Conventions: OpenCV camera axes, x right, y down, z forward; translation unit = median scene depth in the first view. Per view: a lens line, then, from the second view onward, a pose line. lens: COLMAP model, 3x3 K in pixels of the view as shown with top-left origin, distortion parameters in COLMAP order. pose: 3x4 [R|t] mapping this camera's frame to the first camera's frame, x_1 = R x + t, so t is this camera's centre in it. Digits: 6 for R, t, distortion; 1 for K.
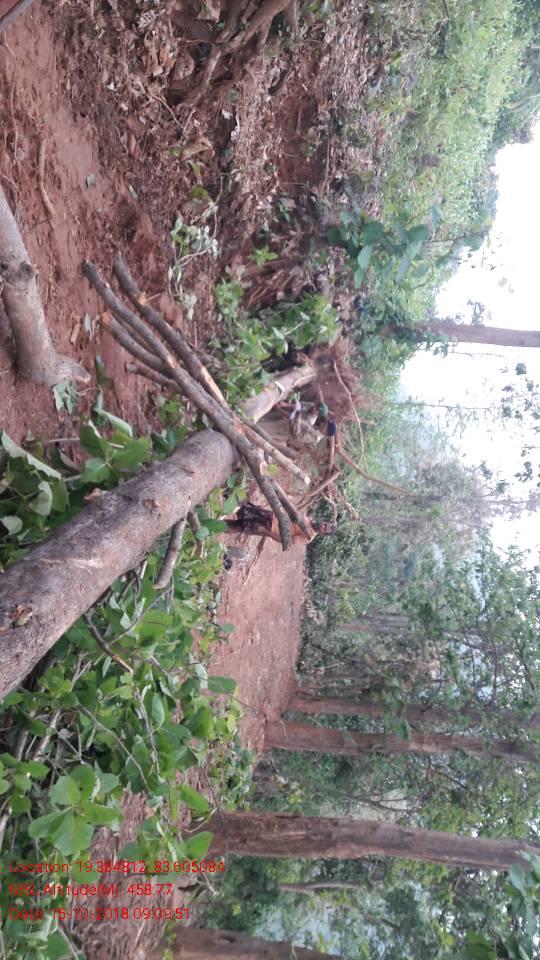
lens RADIAL K [[774.0, 0, 270.0], [0, 774.0, 480.0], [0, 0, 1]] dist [0.066134, -0.004548]
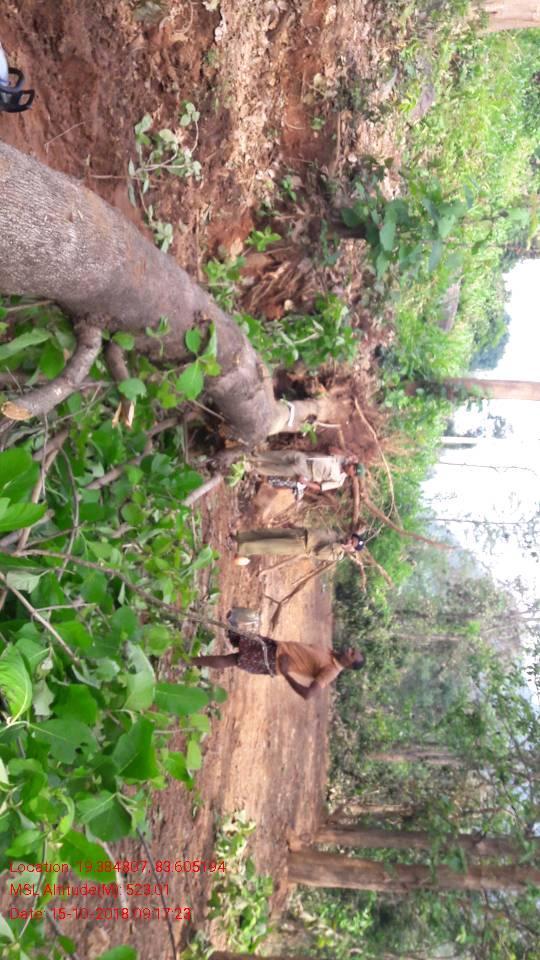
lens RADIAL K [[774.0, 0, 270.0], [0, 774.0, 480.0], [0, 0, 1]] dist [0.066134, -0.004548]
pose [[0.999289, -0.025247, -0.027988, 0.011839], [0.020105, 0.985105, -0.170773, 0.102475], [0.031883, 0.170088, 0.984913, 0.195856]]
